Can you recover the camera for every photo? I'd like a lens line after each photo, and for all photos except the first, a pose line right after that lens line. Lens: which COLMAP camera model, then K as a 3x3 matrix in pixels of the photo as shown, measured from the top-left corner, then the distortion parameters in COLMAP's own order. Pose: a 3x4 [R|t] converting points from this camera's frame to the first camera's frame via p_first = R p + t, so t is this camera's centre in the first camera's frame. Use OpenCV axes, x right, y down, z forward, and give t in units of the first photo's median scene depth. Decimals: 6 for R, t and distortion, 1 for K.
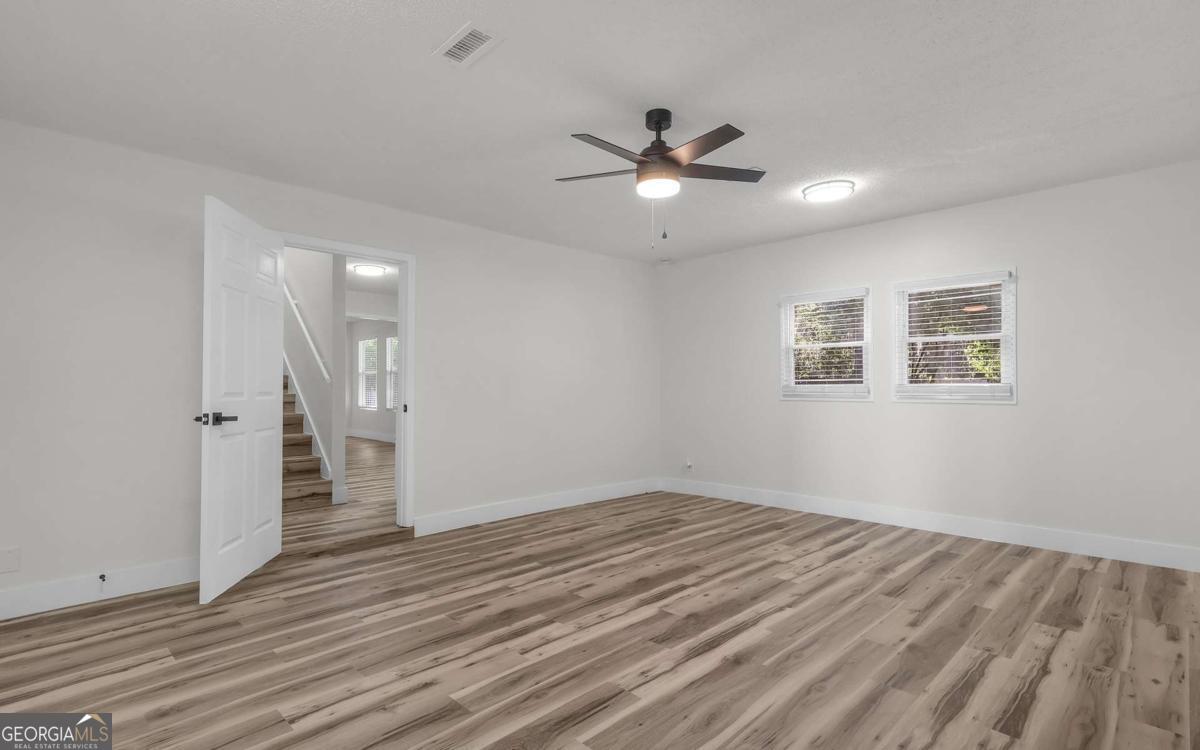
lens RADIAL K [[594.0, 0, 589.5], [0, 594.0, 374.4], [0, 0, 1]] dist [-0.002184, -0.000183]
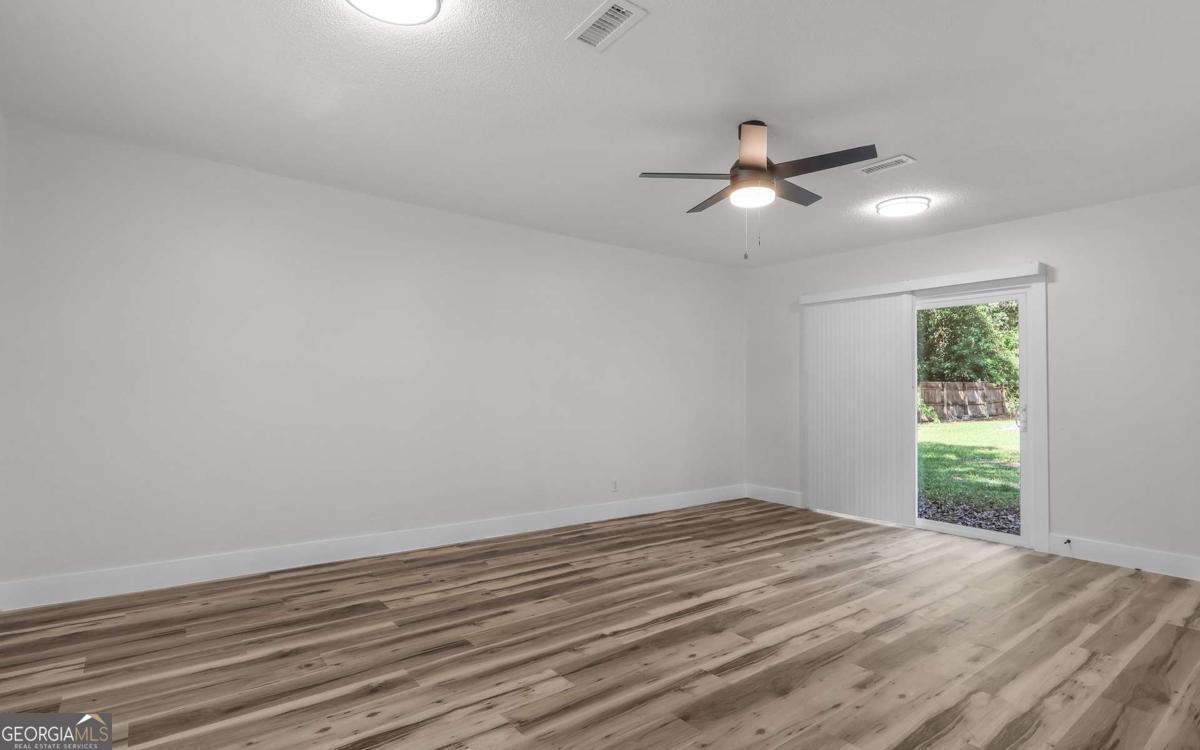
lens RADIAL K [[594.0, 0, 589.5], [0, 594.0, 374.4], [0, 0, 1]] dist [-0.002184, -0.000183]
pose [[-0.991457, -0.005486, 0.130318, 0.251248], [-0.011422, 0.998928, -0.044850, 0.040307], [-0.129933, -0.045956, -0.990457, 1.972259]]
